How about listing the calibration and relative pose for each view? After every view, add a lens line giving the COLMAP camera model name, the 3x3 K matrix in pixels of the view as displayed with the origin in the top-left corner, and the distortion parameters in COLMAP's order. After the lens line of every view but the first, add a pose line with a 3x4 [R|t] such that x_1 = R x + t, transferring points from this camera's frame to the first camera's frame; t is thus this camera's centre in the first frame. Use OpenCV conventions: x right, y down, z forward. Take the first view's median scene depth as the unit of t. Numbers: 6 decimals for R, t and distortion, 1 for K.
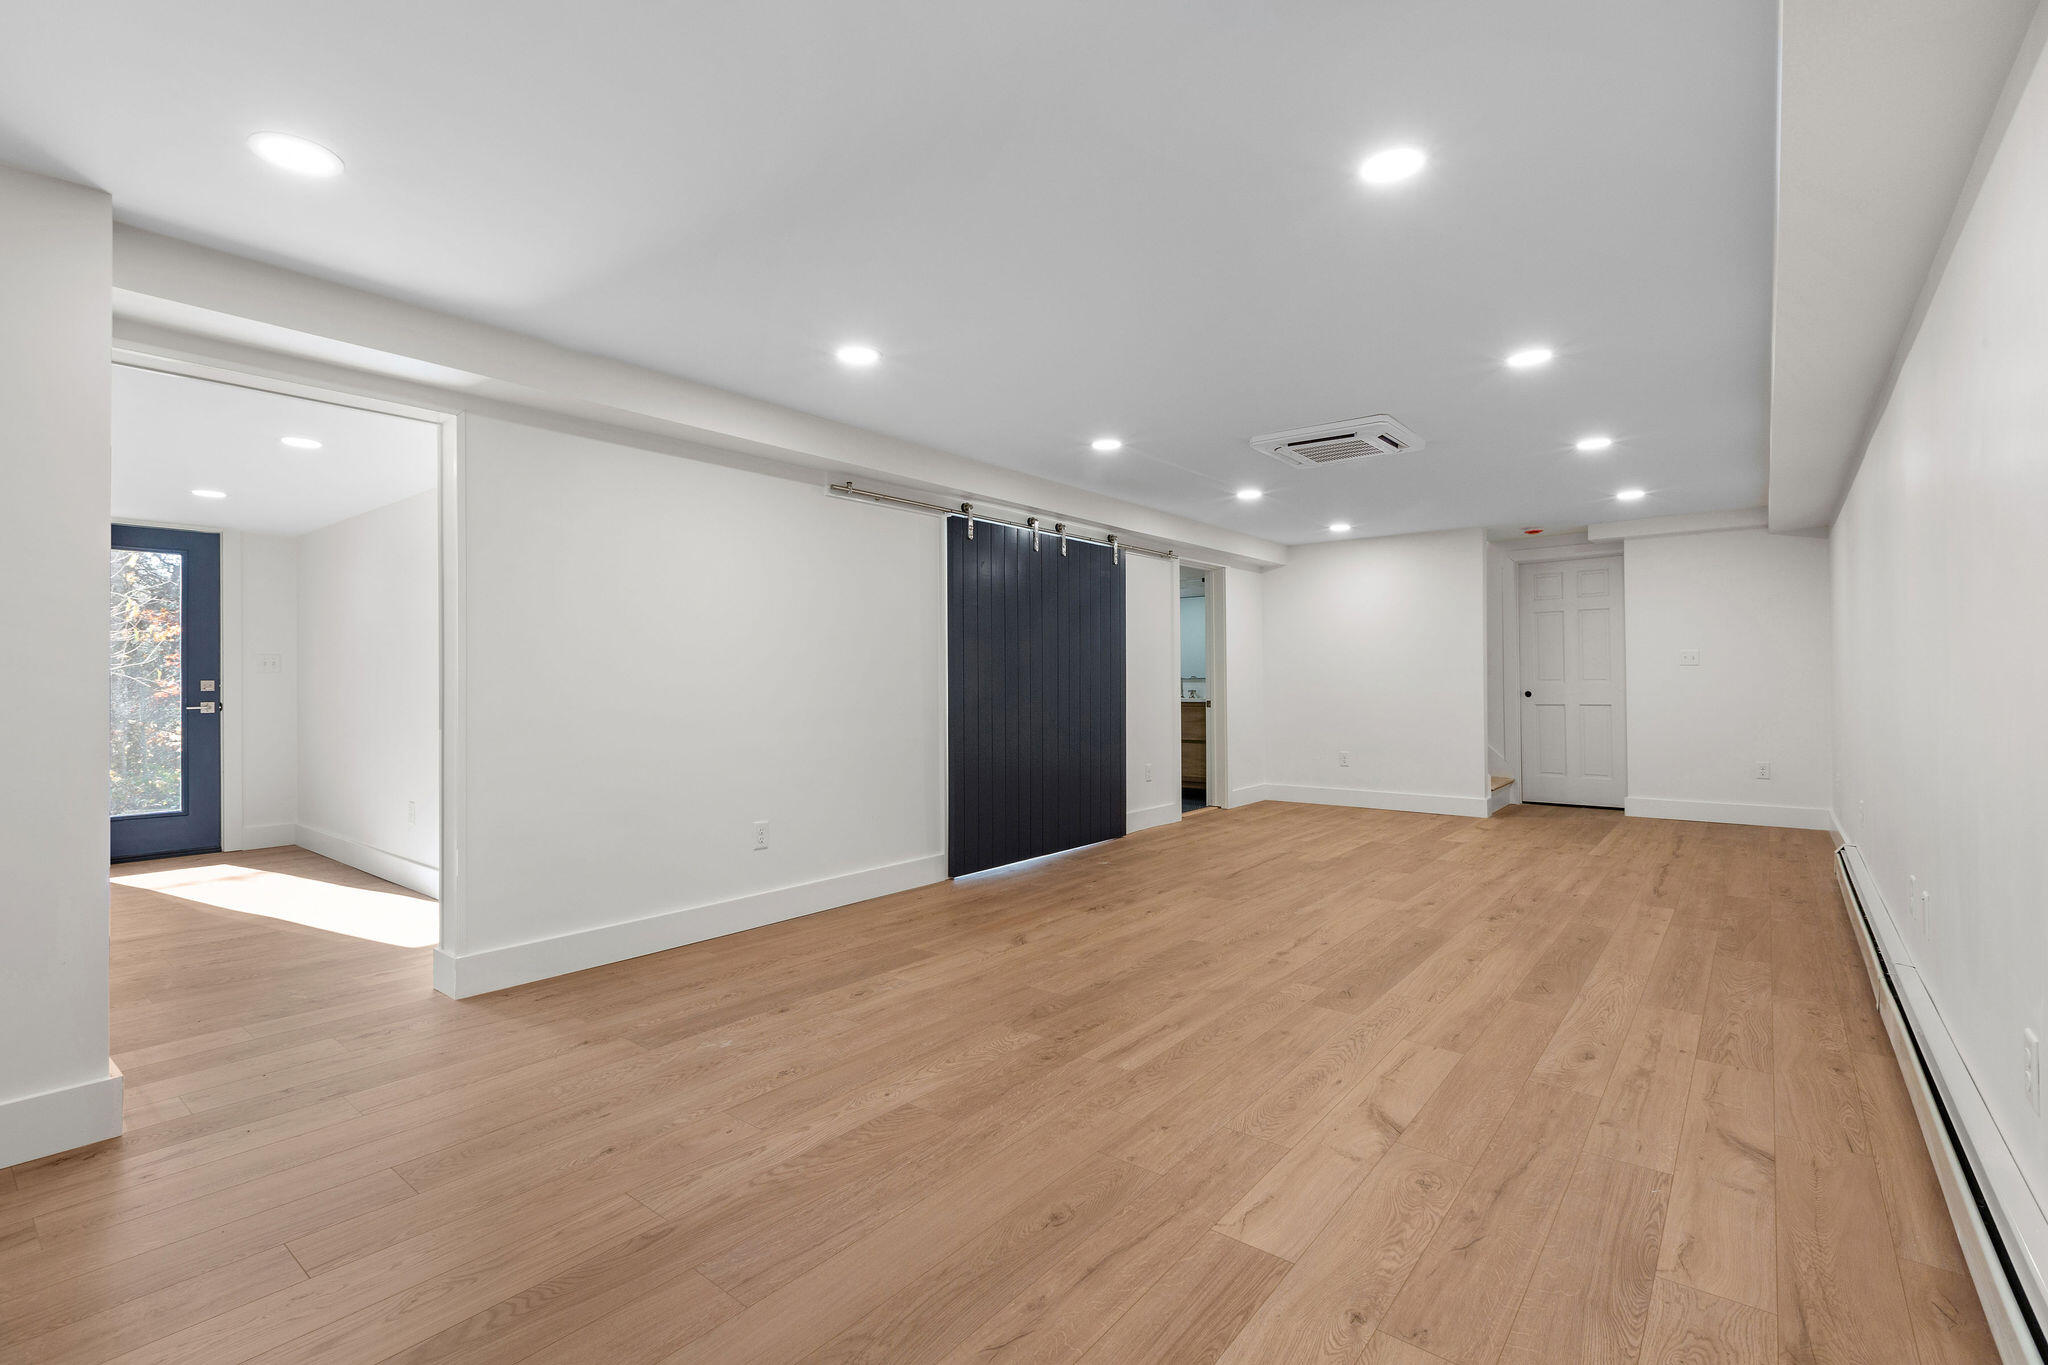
lens RADIAL K [[928.2, 0, 1009.7], [0, 928.2, 685.4], [0, 0, 1]] dist [0.002423, -0.000201]
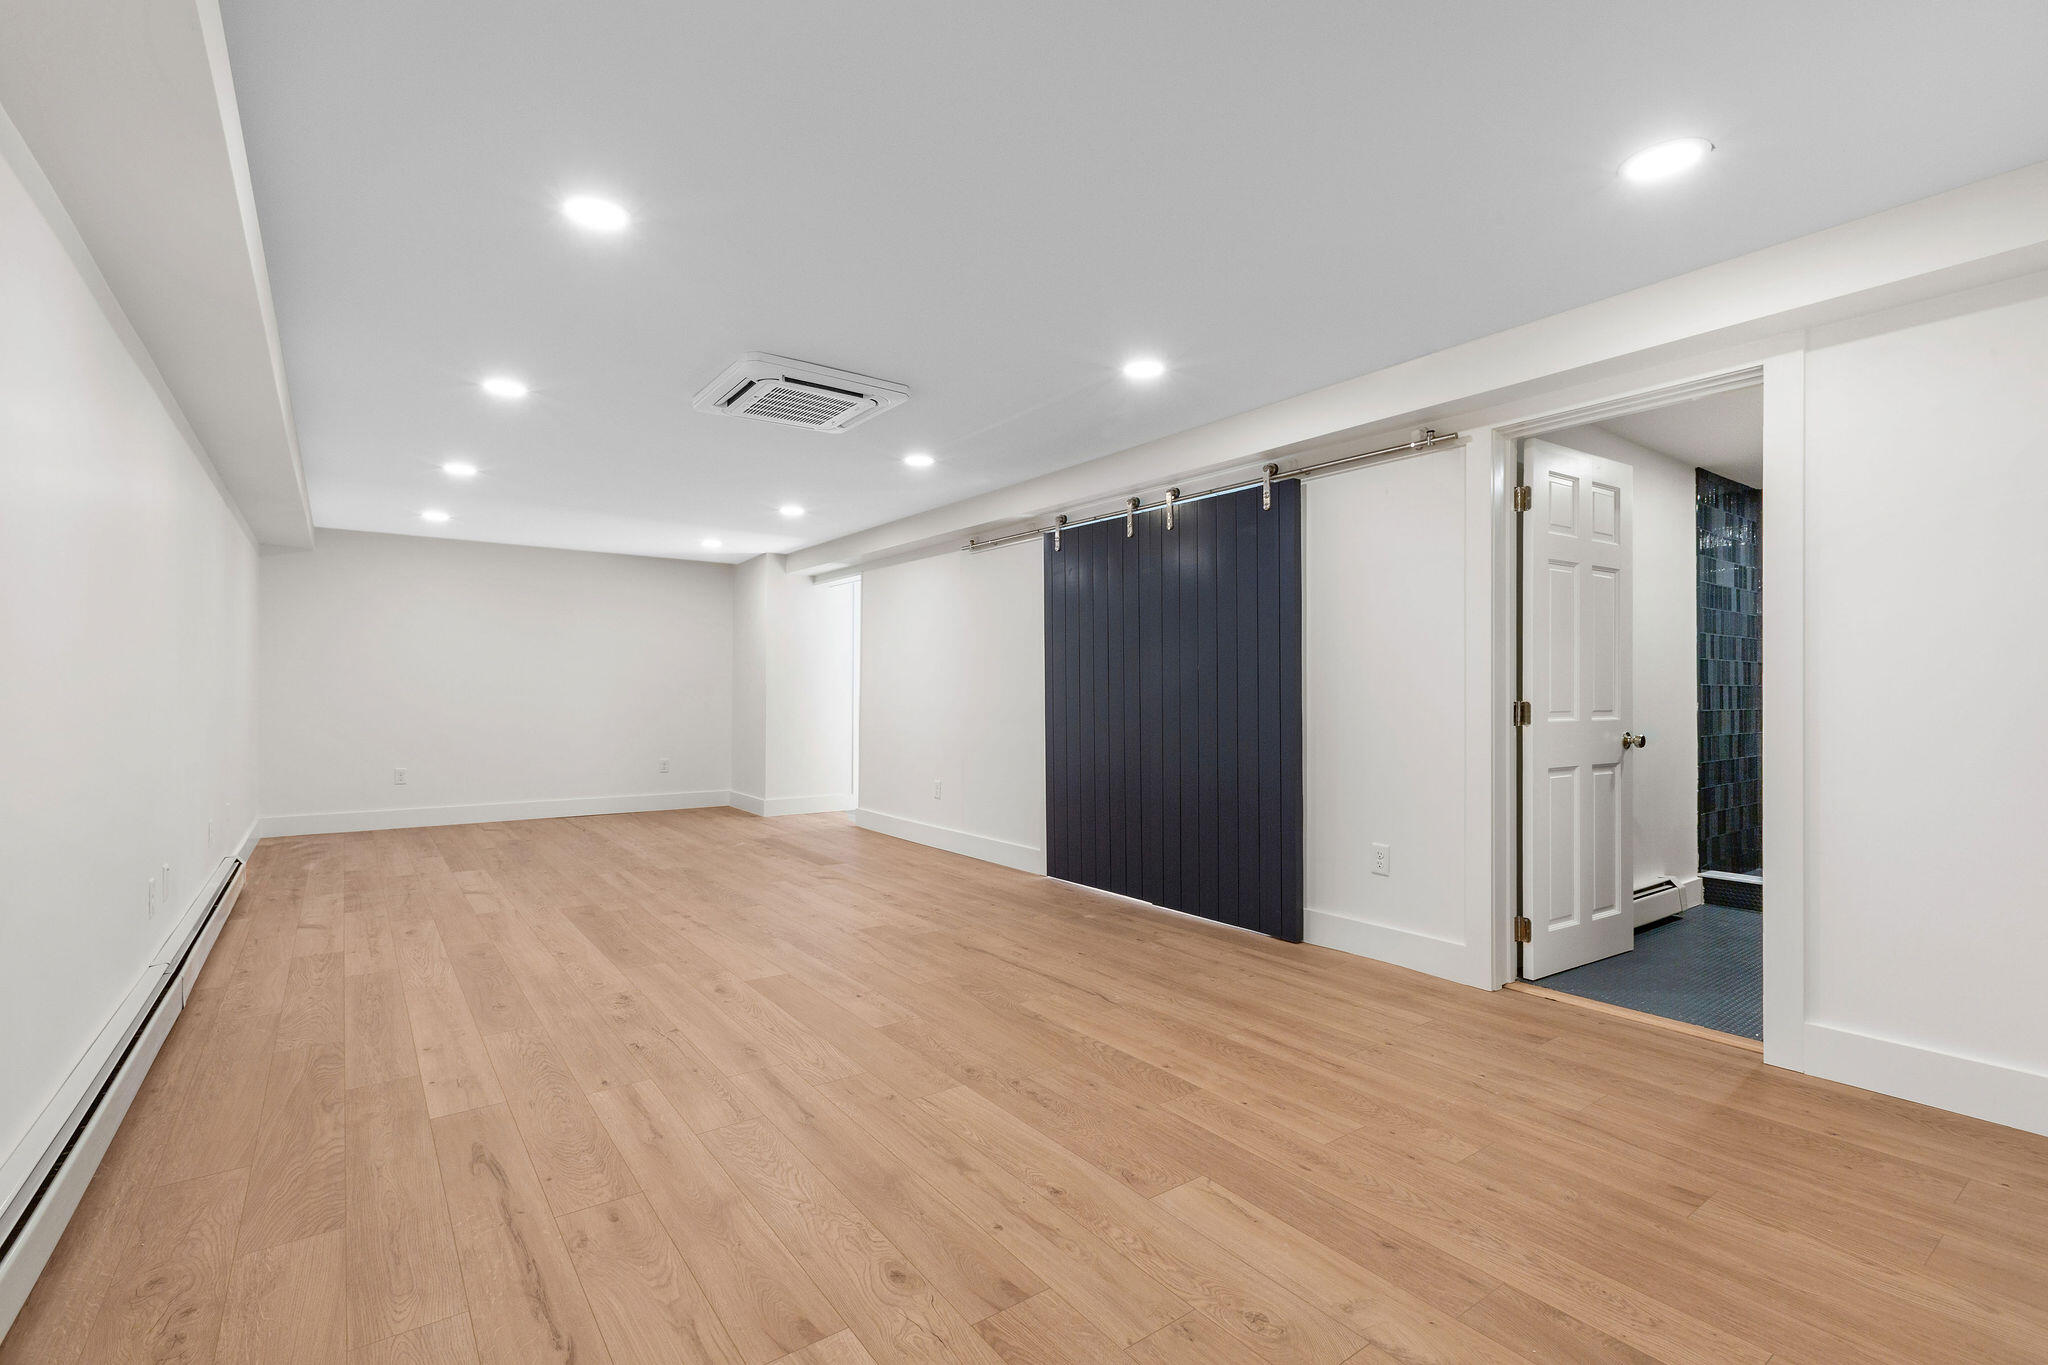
lens RADIAL K [[928.2, 0, 1009.7], [0, 928.2, 685.4], [0, 0, 1]] dist [0.002423, -0.000201]
pose [[-0.261669, -0.000407, -0.965158, 1.109389], [-0.003723, 0.999993, 0.000588, -0.011896], [0.965150, 0.003747, -0.261669, 1.415264]]
